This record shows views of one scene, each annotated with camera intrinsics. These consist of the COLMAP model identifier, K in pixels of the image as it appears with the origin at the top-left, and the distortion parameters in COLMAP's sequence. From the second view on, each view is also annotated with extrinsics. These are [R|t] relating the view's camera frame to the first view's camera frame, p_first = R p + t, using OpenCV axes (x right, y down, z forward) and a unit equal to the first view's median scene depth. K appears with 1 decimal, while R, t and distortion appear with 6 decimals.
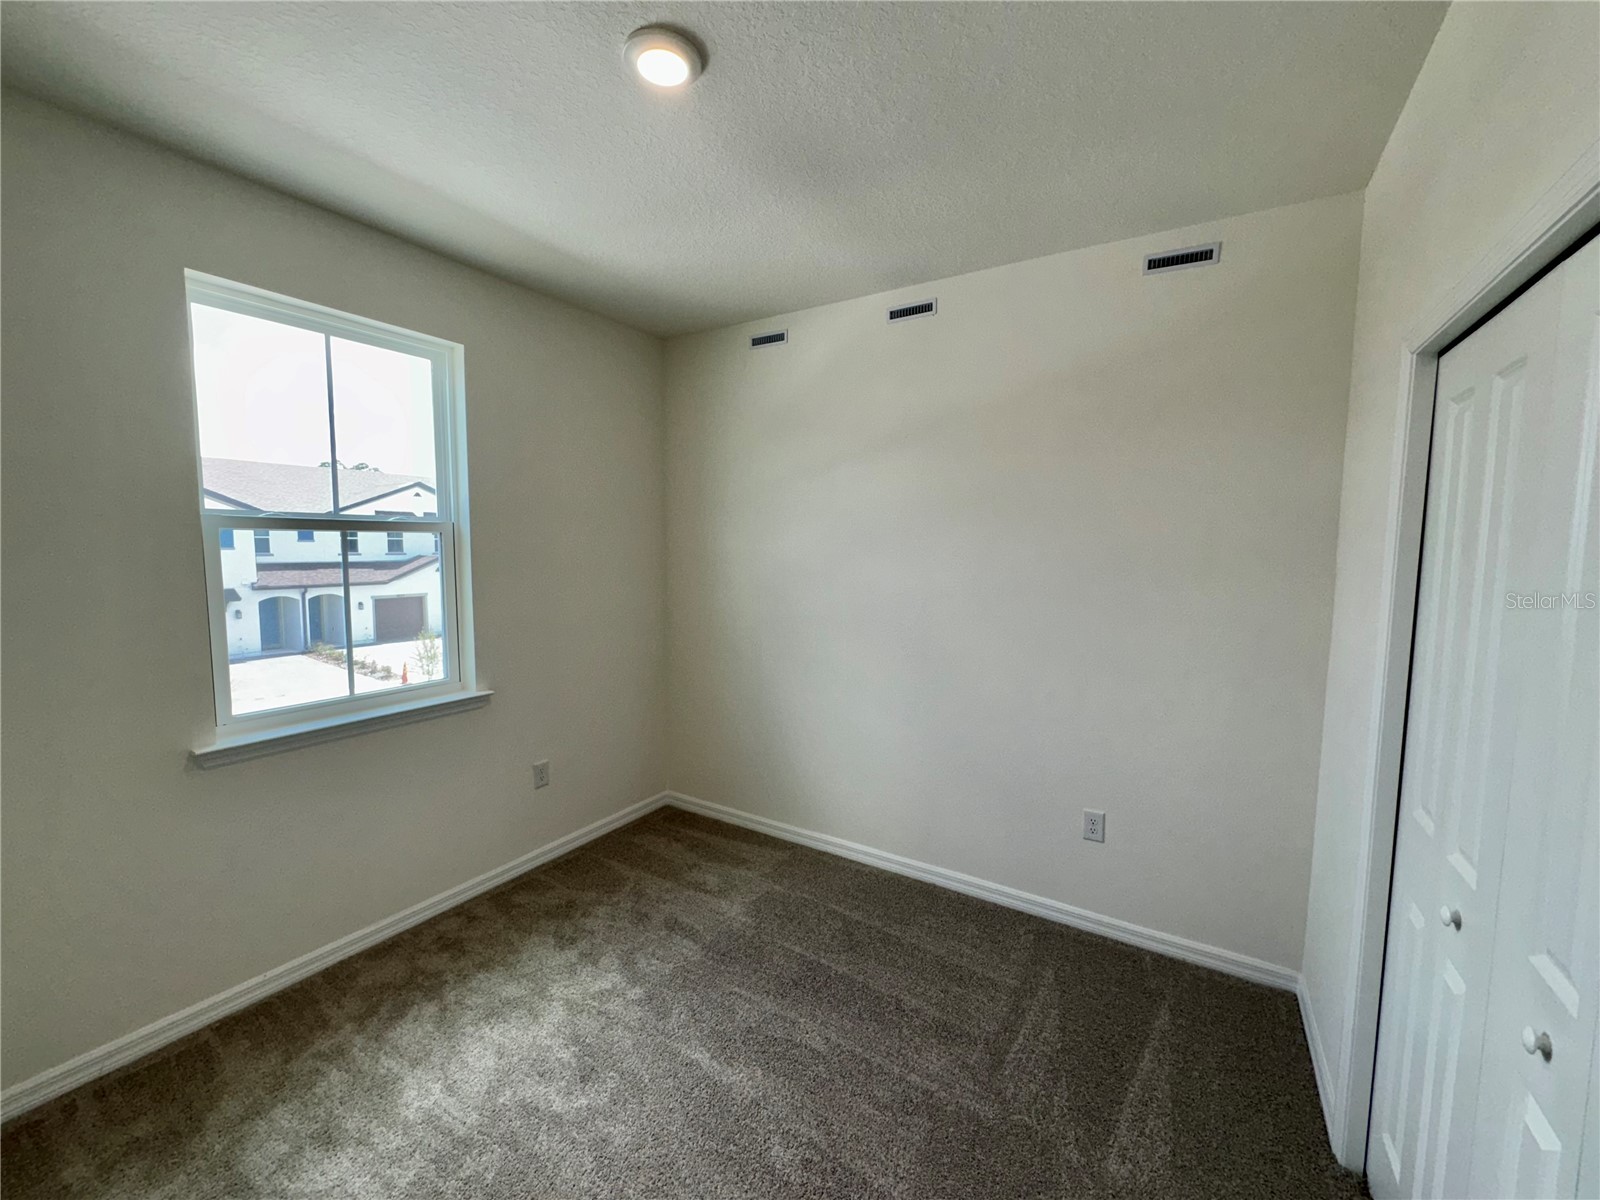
lens RADIAL K [[640.8, 0, 800.5], [0, 640.8, 591.0], [0, 0, 1]] dist [-0.002367, 0.000291]
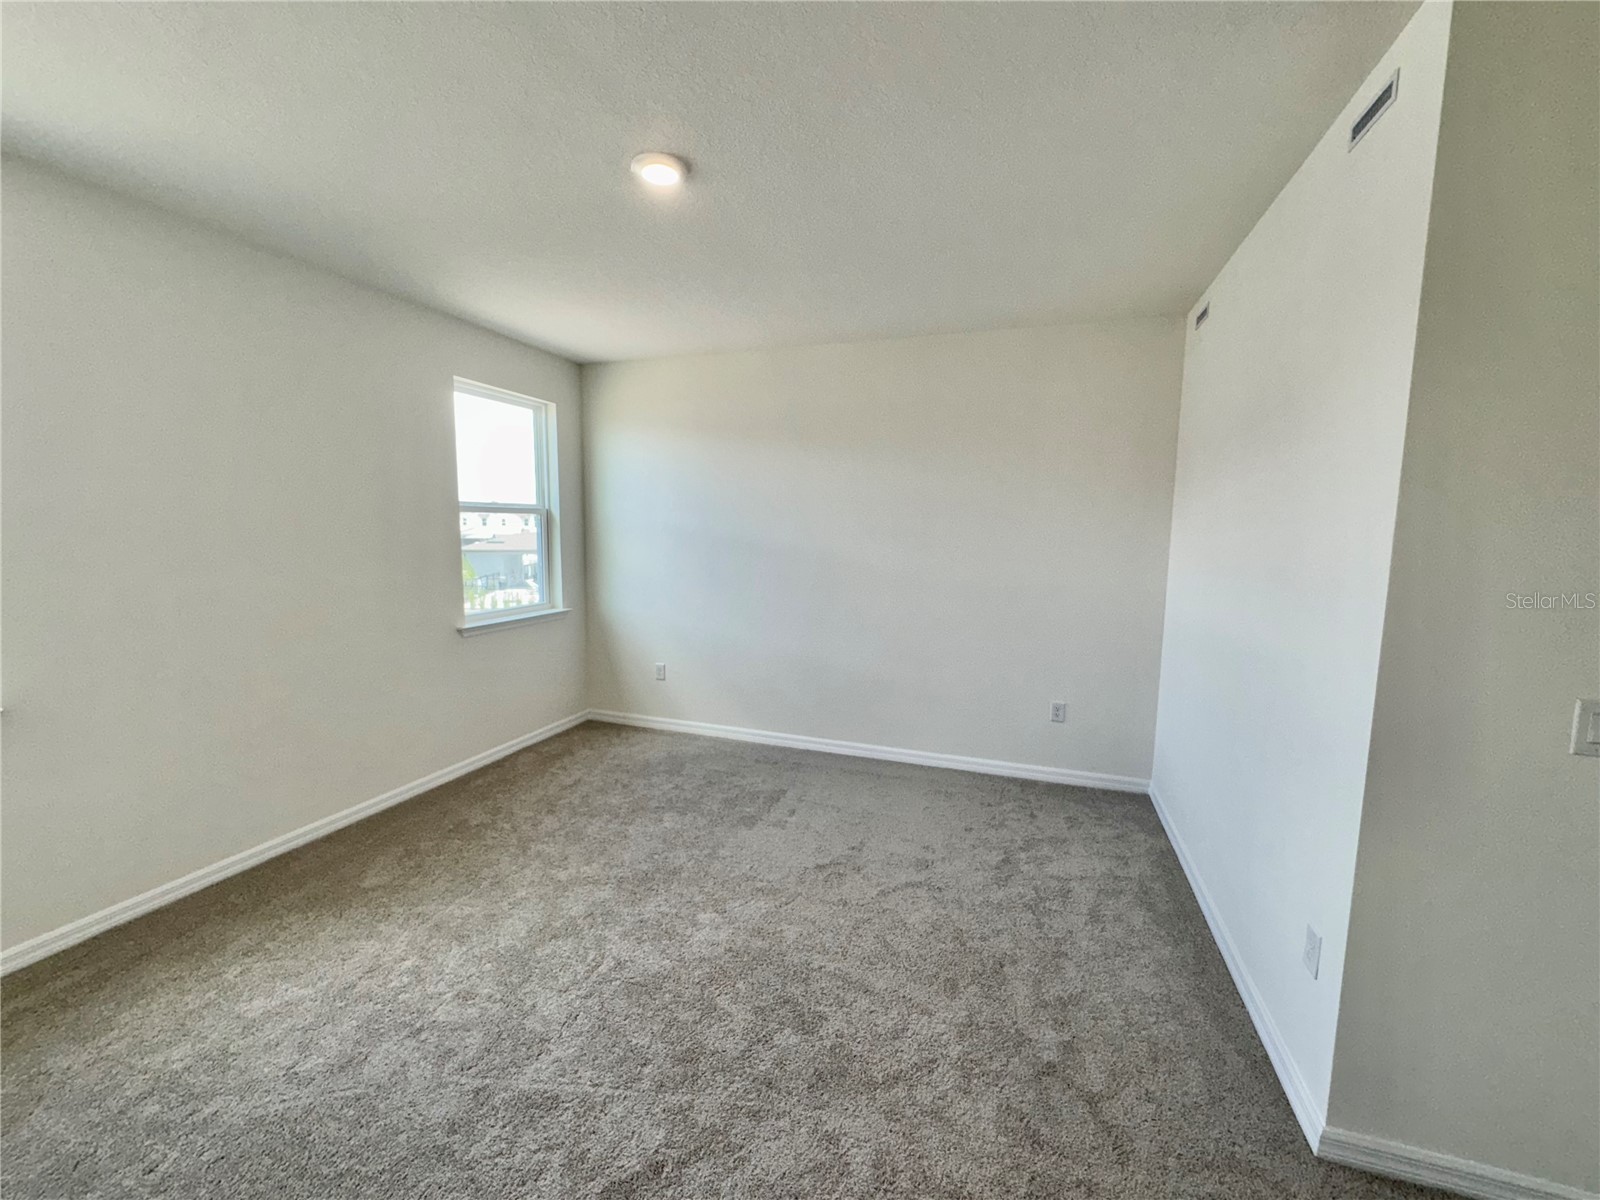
lens RADIAL K [[640.8, 0, 799.0], [0, 640.8, 594.7], [0, 0, 1]] dist [-0.002367, 0.000291]
pose [[0.971396, -0.012228, 0.237150, -0.402218], [0.003031, 0.999230, 0.039108, 0.072316], [-0.237446, -0.037271, 0.970686, -1.041905]]
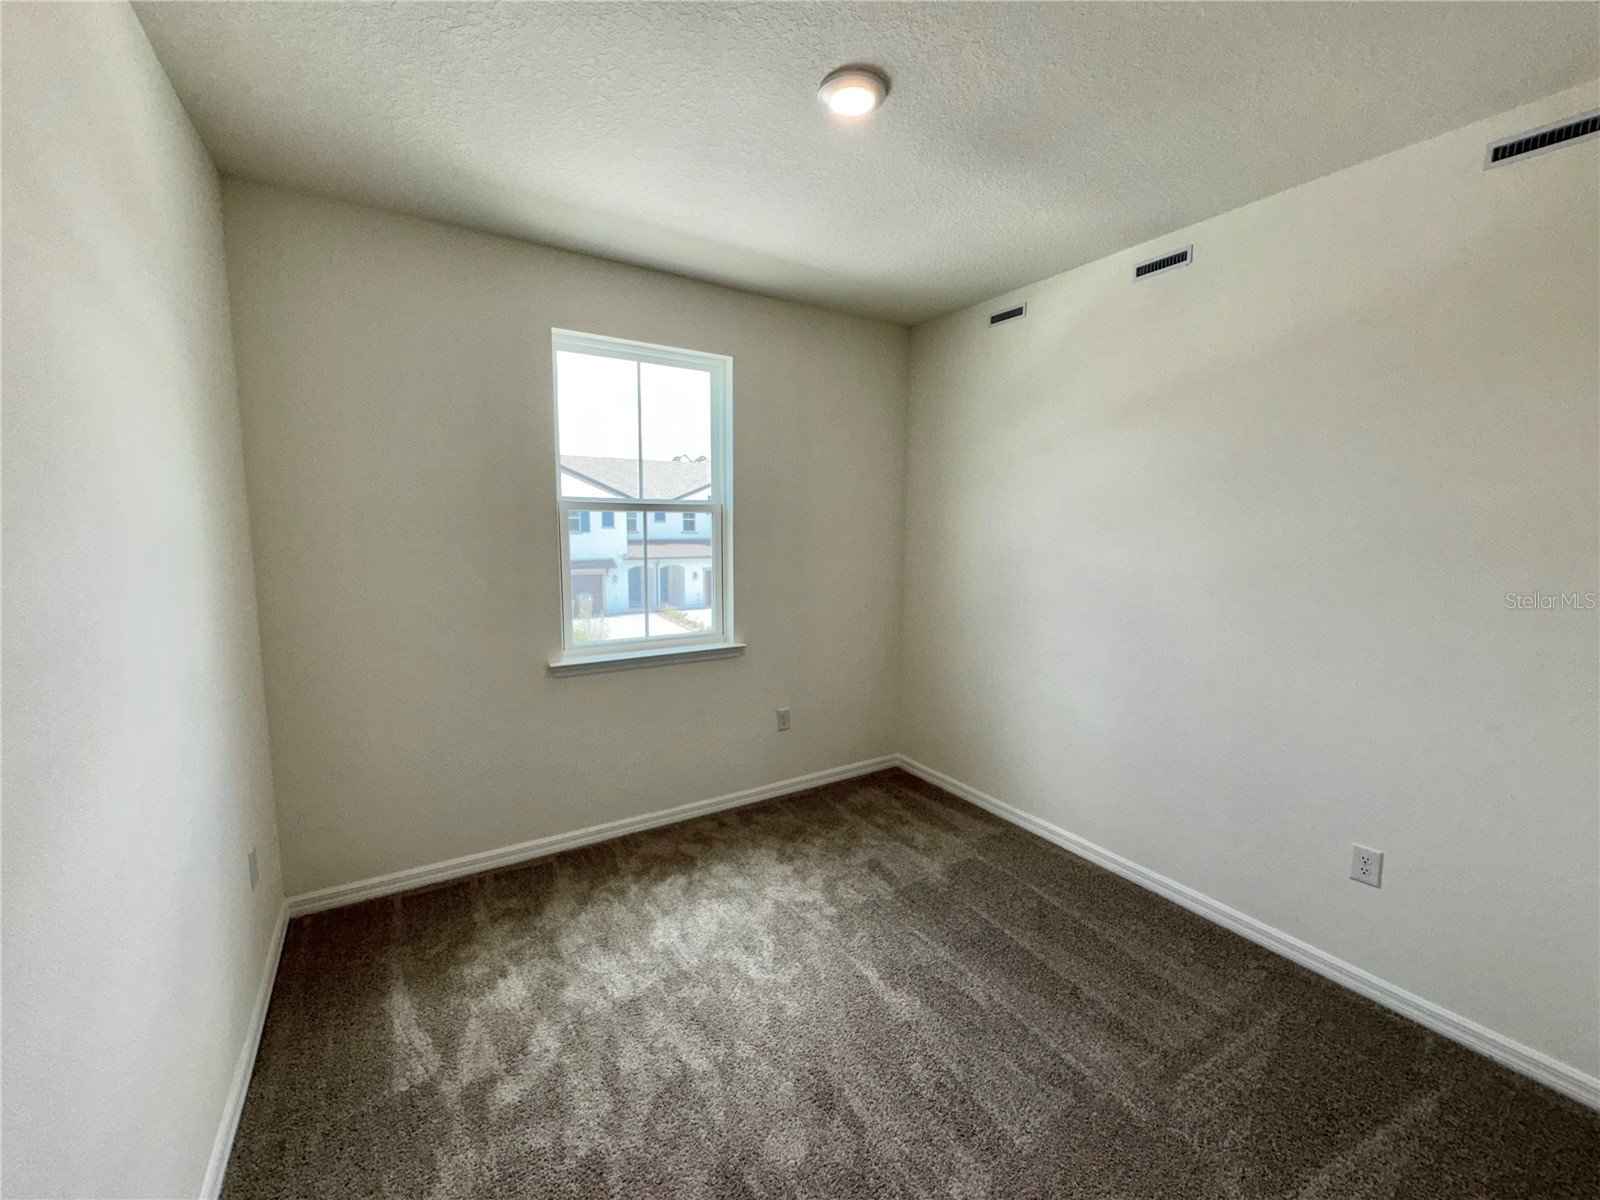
lens RADIAL K [[640.8, 0, 797.7], [0, 640.8, 588.6], [0, 0, 1]] dist [-0.002367, 0.000291]
pose [[0.901386, 0.044919, -0.430681, 0.146615], [-0.033545, 0.998860, 0.033973, 0.008547], [0.431716, -0.016176, 0.901864, -0.053678]]
